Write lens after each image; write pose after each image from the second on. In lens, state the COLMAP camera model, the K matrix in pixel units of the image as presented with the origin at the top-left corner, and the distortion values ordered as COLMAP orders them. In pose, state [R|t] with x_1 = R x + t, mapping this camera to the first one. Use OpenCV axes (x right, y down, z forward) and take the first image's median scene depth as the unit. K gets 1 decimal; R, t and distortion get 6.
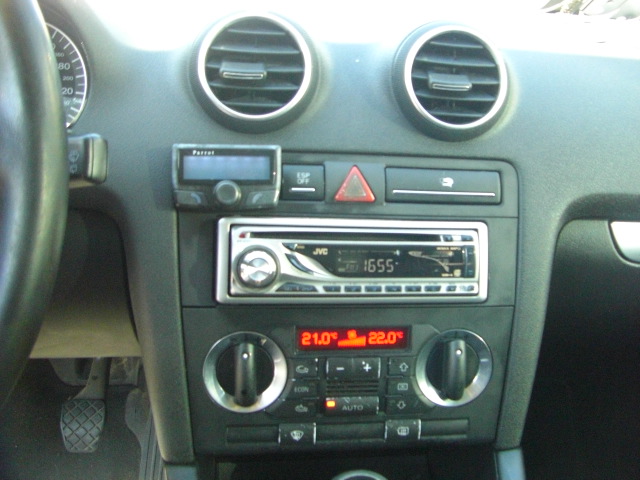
lens RADIAL K [[721.6, 0, 320.0], [0, 721.6, 240.0], [0, 0, 1]] dist [-0.023149, -0.006545]
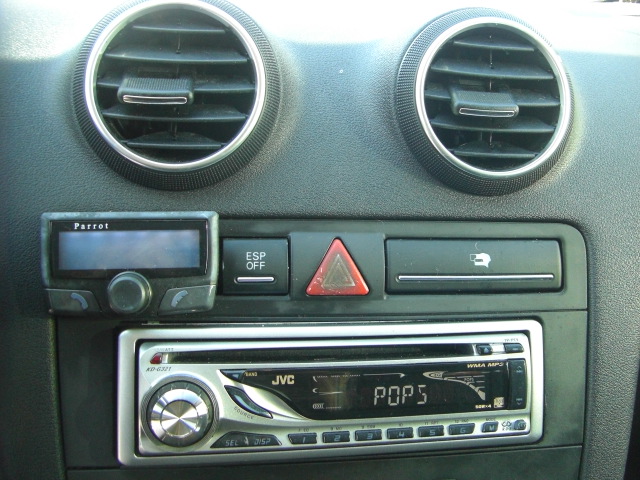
lens RADIAL K [[686.6, 0, 320.0], [0, 686.6, 240.0], [0, 0, 1]] dist [-0.032184, -0.021879]
pose [[0.999938, -0.011144, 0.000786, 0.032370], [0.011132, 0.999849, 0.013324, -0.109731], [-0.000935, -0.013314, 0.999911, 0.395376]]
